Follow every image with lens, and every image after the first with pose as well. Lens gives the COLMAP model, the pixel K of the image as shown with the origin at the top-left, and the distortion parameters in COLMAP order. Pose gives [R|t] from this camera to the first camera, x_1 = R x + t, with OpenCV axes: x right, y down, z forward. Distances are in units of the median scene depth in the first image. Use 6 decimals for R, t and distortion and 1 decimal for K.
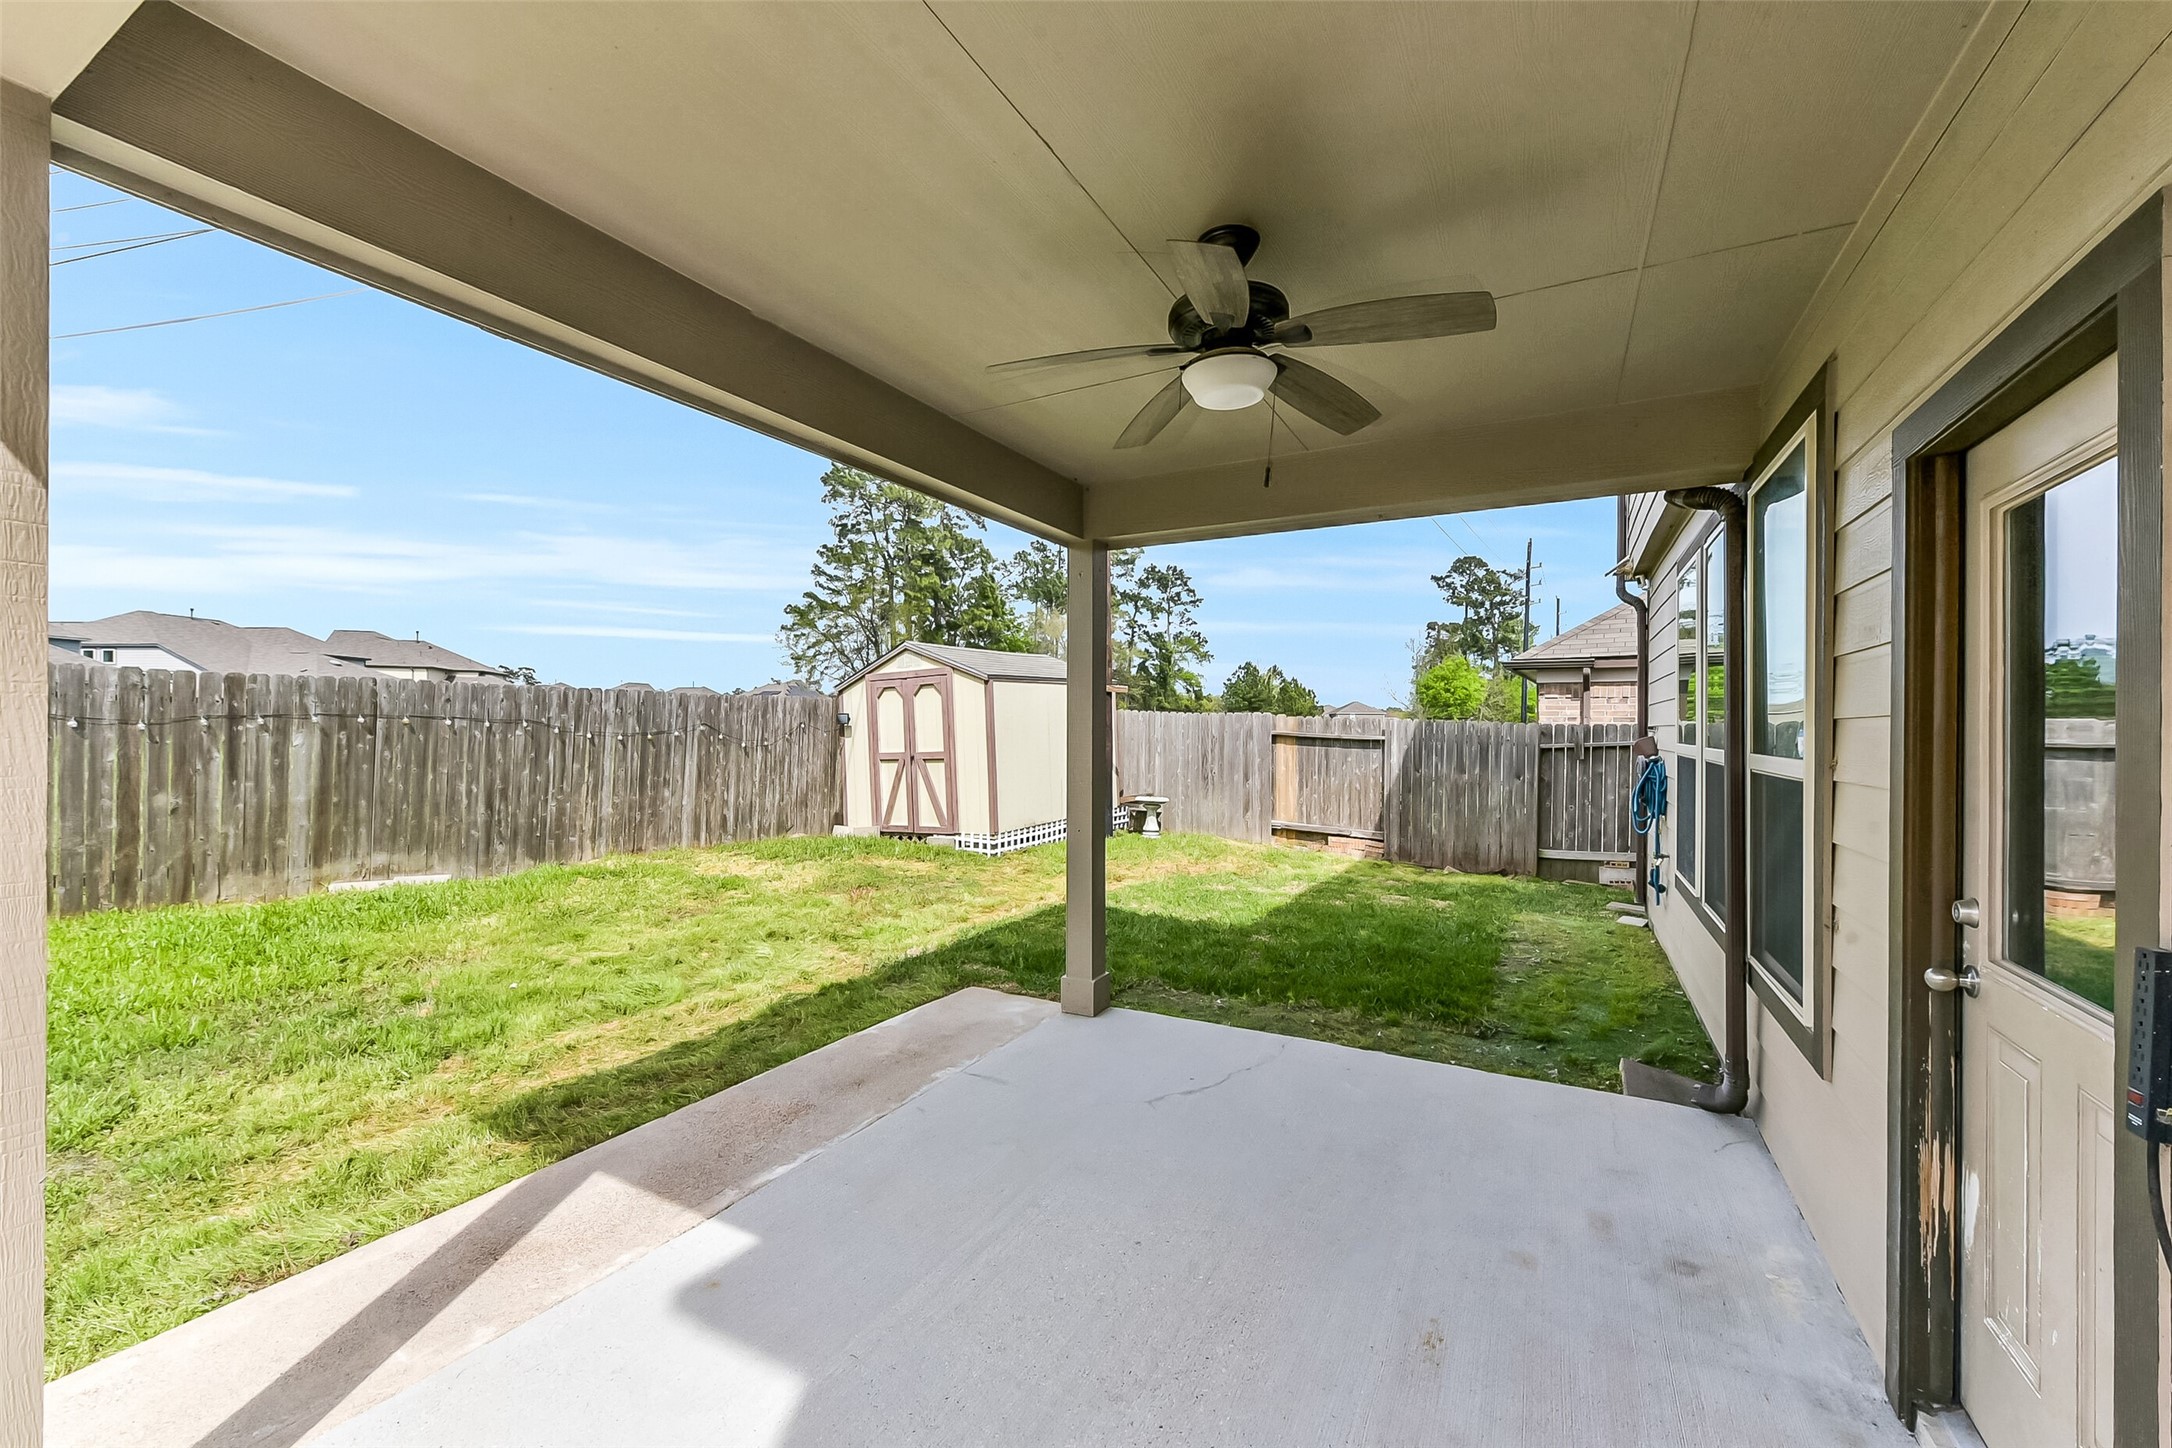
lens RADIAL K [[848.3, 0, 1089.0], [0, 848.3, 730.9], [0, 0, 1]] dist [0.012703, -0.000378]
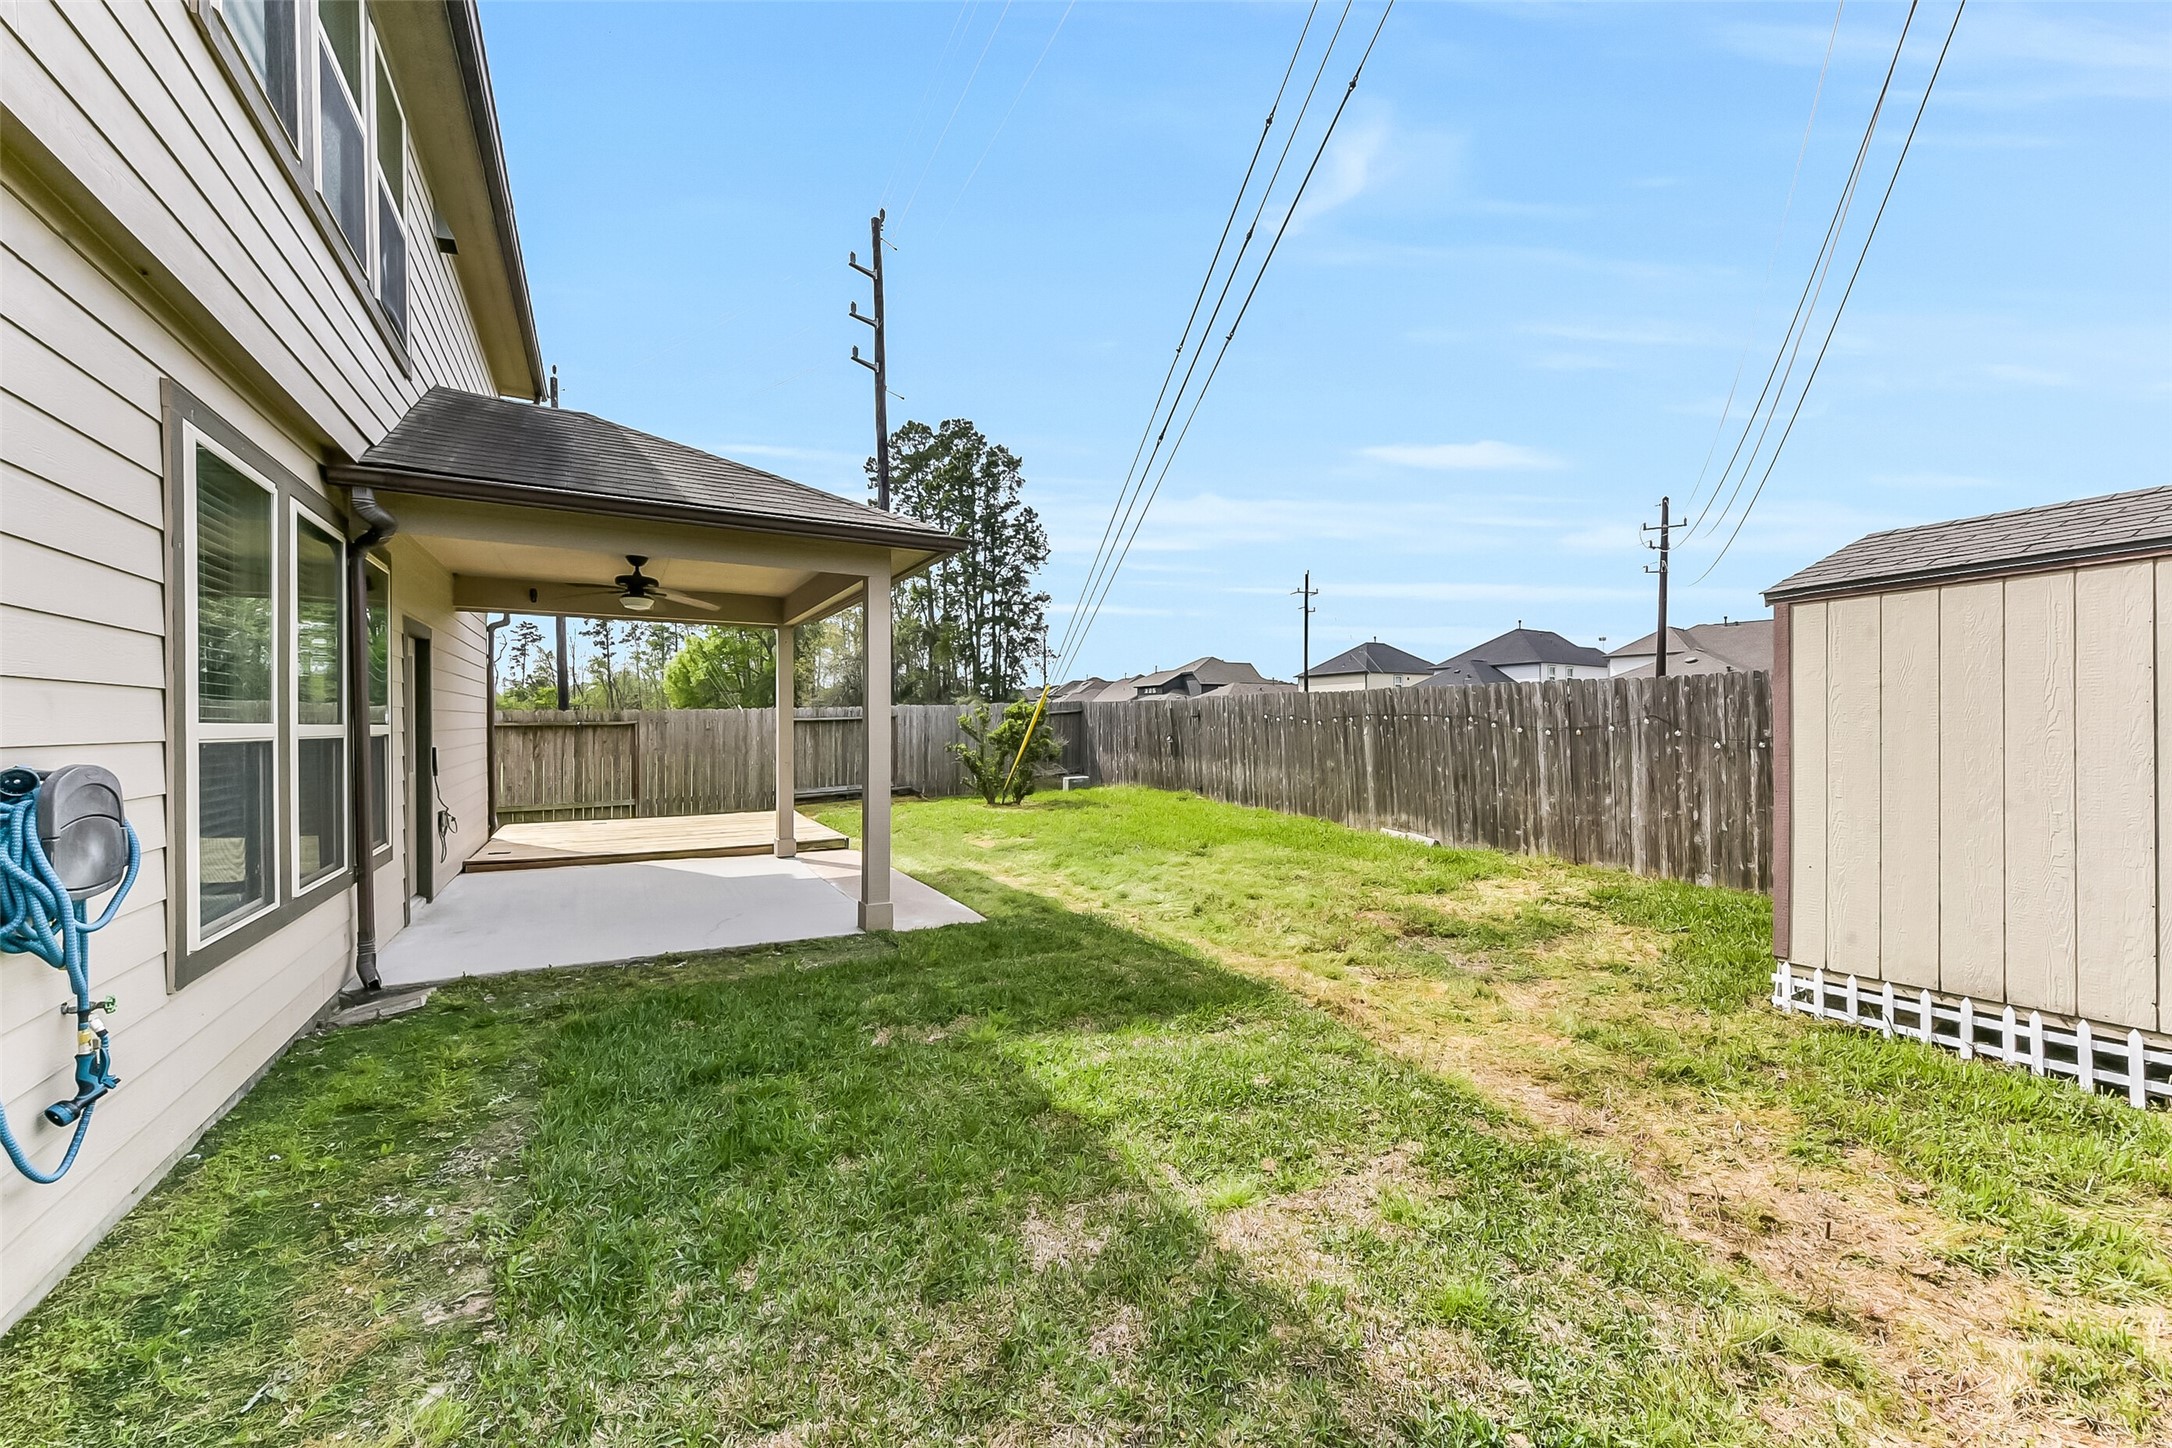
lens RADIAL K [[848.3, 0, 1089.0], [0, 848.3, 730.9], [0, 0, 1]] dist [0.012703, -0.000378]
pose [[-0.530168, 0.000111, -0.847892, 0.506403], [-0.006247, 0.999972, 0.004037, 0.005287], [0.847869, 0.007437, -0.530153, 1.065345]]
